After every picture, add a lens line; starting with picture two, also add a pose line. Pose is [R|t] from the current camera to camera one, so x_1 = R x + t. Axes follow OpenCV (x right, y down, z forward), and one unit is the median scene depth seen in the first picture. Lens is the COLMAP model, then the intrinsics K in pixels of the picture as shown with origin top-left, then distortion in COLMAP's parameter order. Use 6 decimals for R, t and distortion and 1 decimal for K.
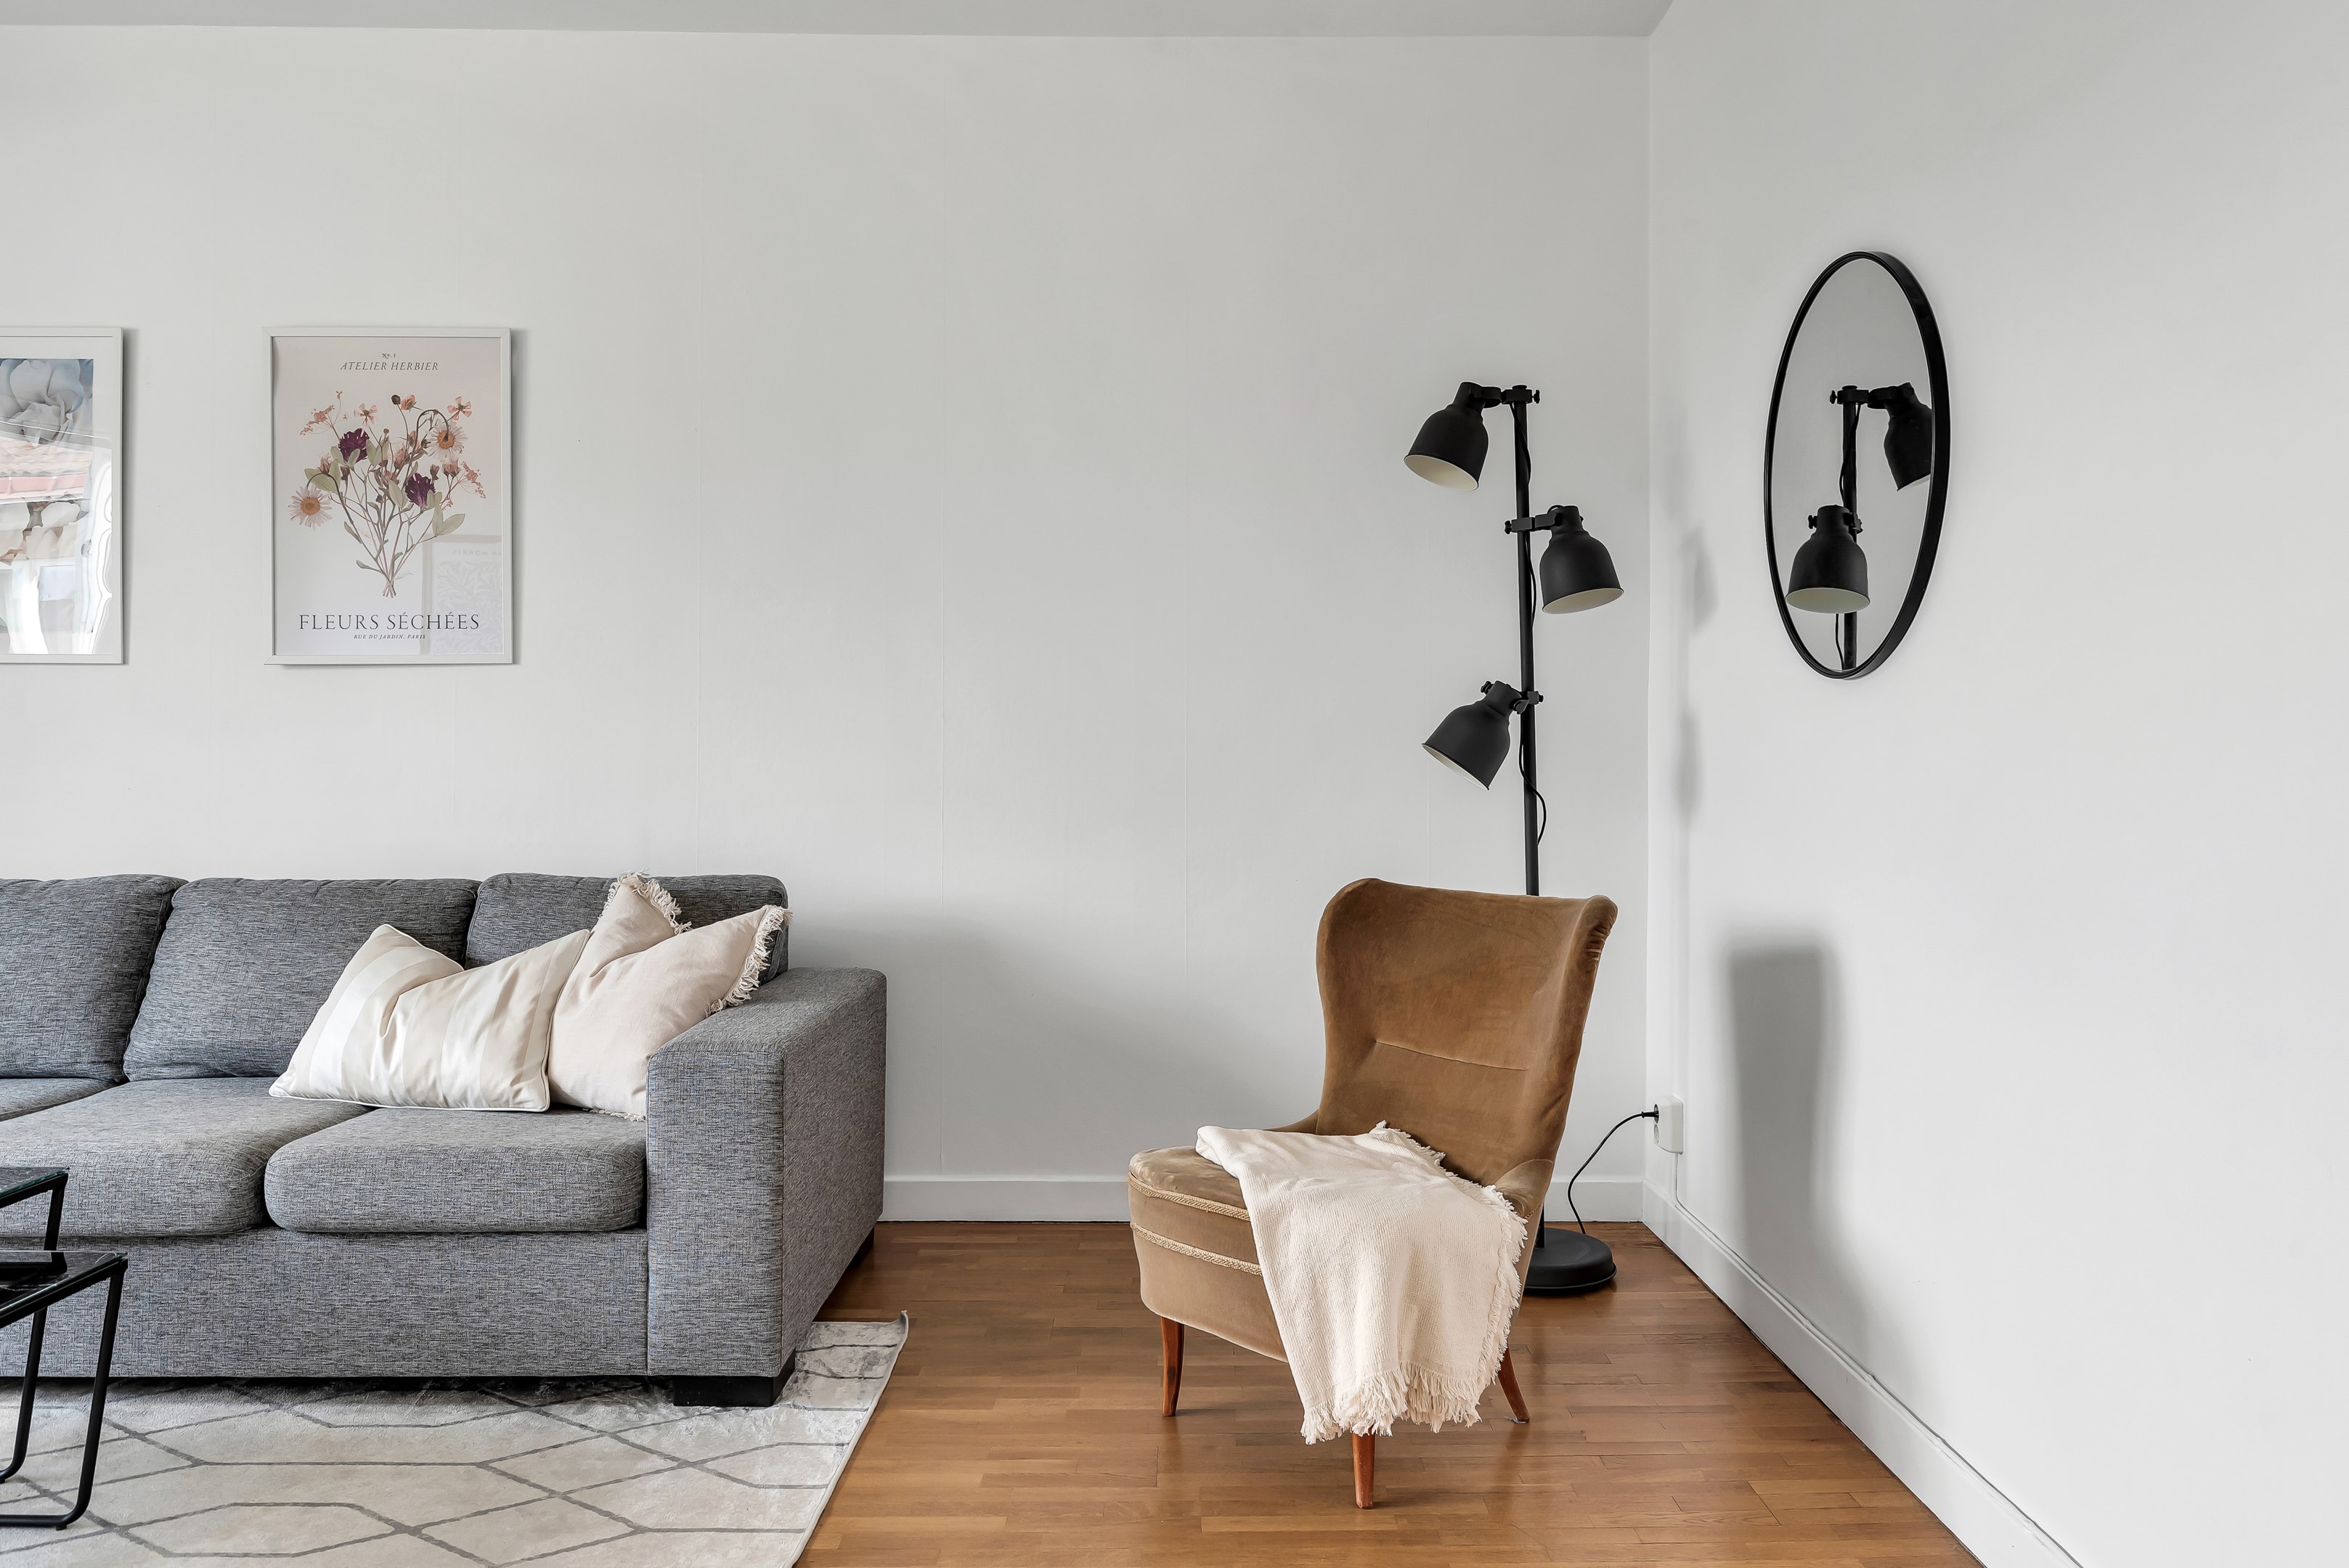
lens RADIAL K [[1645.2, 0, 1177.0], [0, 1645.2, 725.1], [0, 0, 1]] dist [-0.004032, -0.004887]
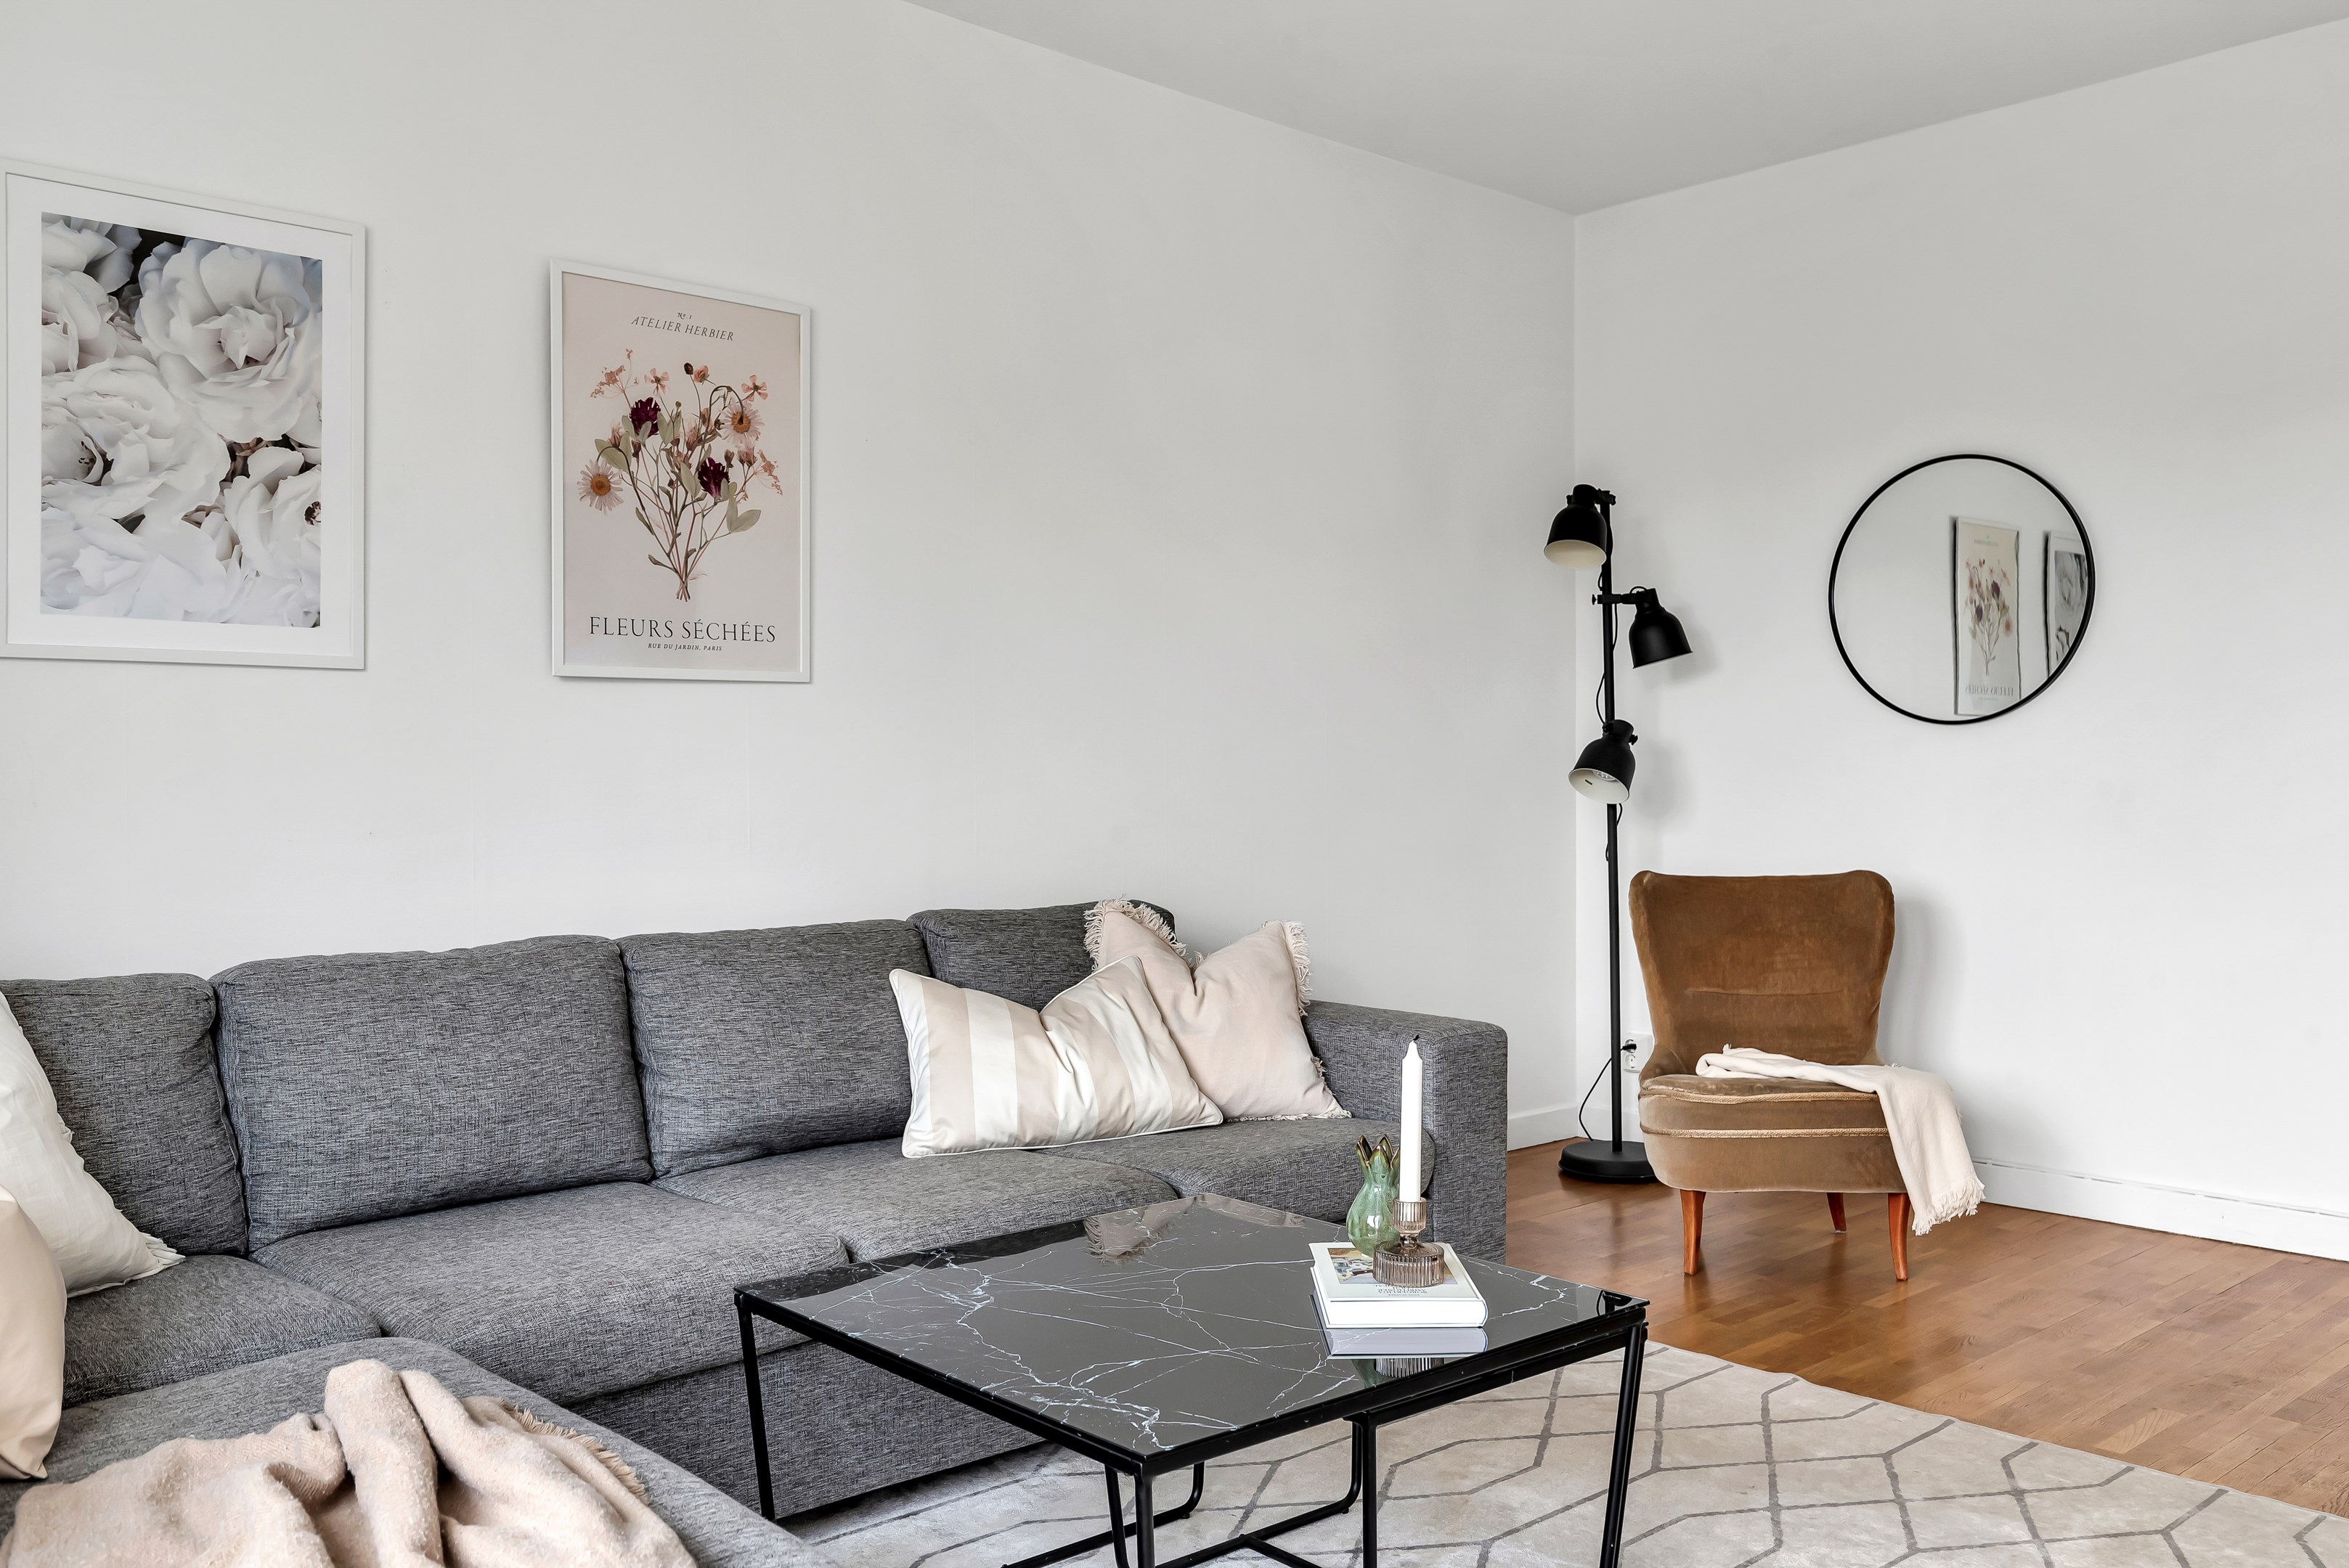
lens RADIAL K [[1882.8, 0, 1174.5], [0, 1882.8, 784.0], [0, 0, 1]] dist [-0.010560, -0.005551]
pose [[0.755266, -0.008397, 0.655365, -0.927616], [-0.002398, 0.999876, 0.015575, 0.001350], [-0.655414, -0.013335, 0.755152, 0.096335]]
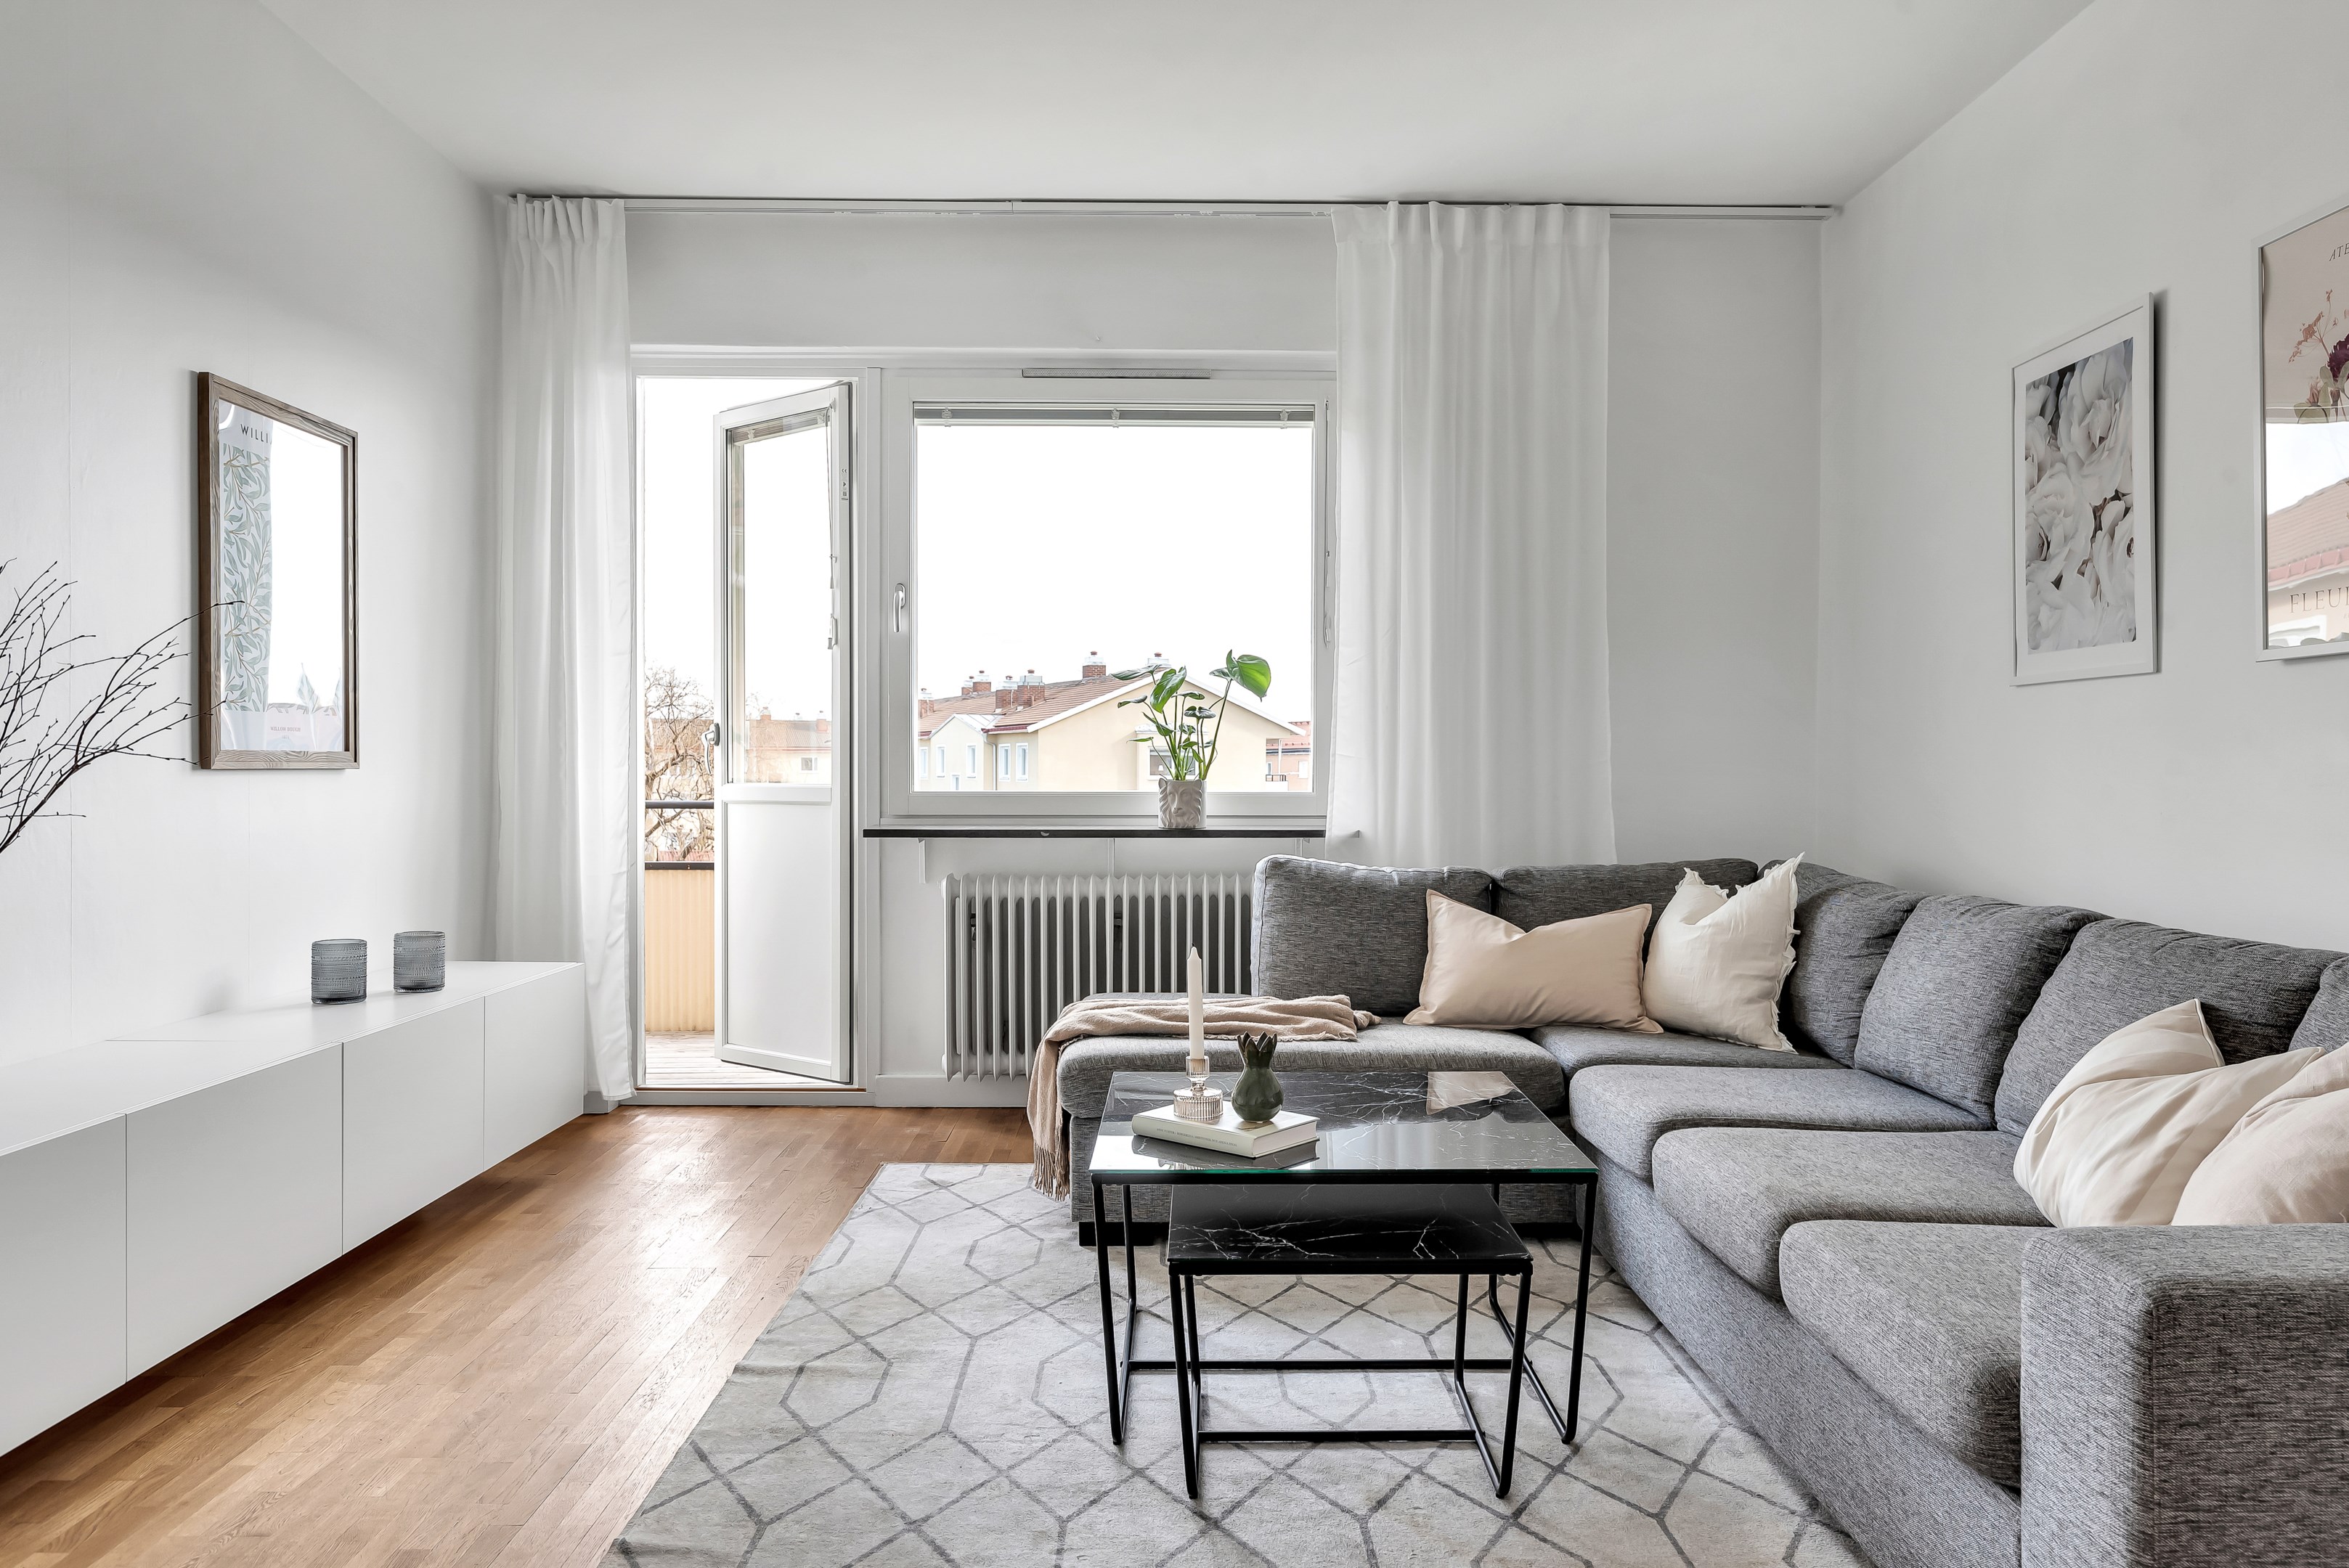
lens RADIAL K [[1596.0, 0, 1217.9], [0, 1596.0, 782.2], [0, 0, 1]] dist [-0.013257, -0.006781]
pose [[0.020109, 0.004078, -0.999789, 0.204516], [0.014062, 0.999892, 0.004361, 0.011502], [0.999699, -0.014147, 0.020050, 0.473602]]
